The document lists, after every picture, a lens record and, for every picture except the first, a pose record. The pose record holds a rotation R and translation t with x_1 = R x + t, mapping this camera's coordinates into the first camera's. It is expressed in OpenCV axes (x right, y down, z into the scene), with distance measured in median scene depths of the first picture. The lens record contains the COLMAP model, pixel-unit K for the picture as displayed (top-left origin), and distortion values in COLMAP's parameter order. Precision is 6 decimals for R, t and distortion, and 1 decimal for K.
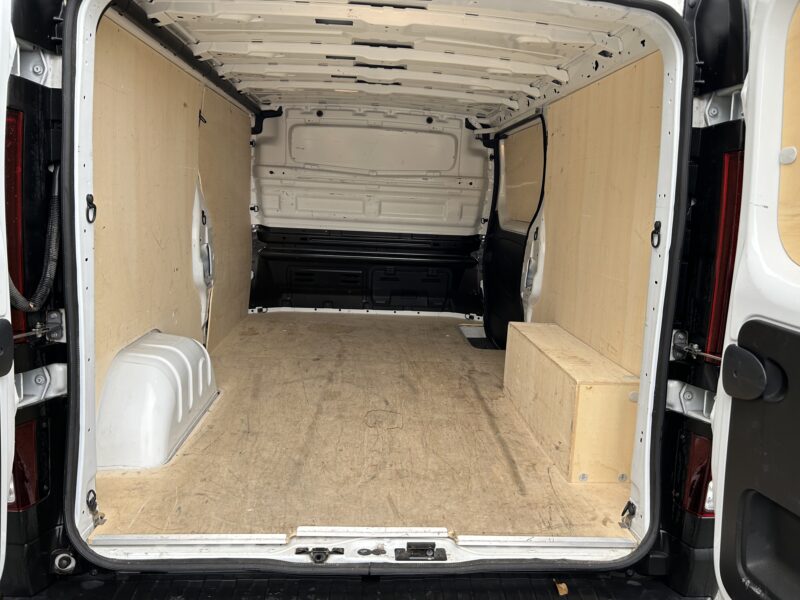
lens RADIAL K [[604.3, 0, 404.3], [0, 604.3, 299.3], [0, 0, 1]] dist [0.046944, -0.052360]
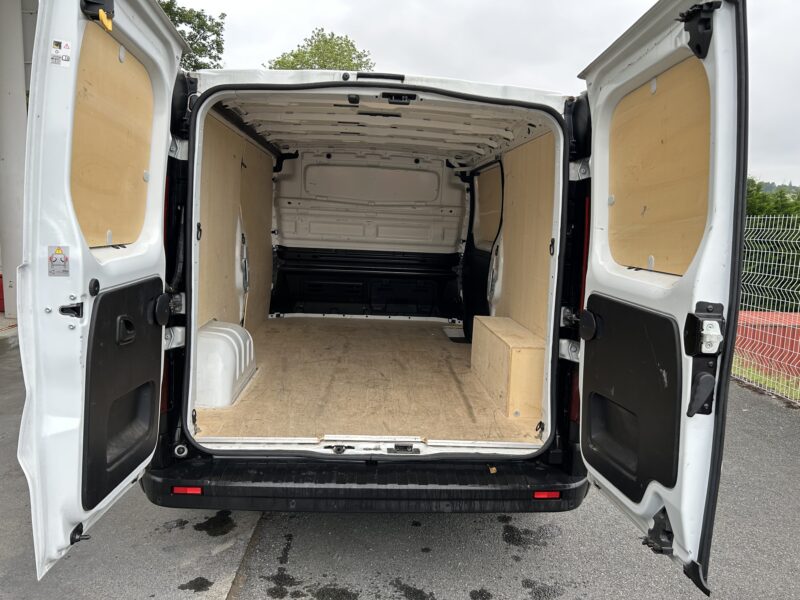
lens RADIAL K [[608.2, 0, 402.4], [0, 608.2, 301.7], [0, 0, 1]] dist [0.041177, -0.042509]
pose [[0.999995, -0.002939, 0.001005, 0.016613], [0.002973, 0.999357, -0.035745, 0.064799], [-0.000899, 0.035748, 0.999360, -0.408323]]
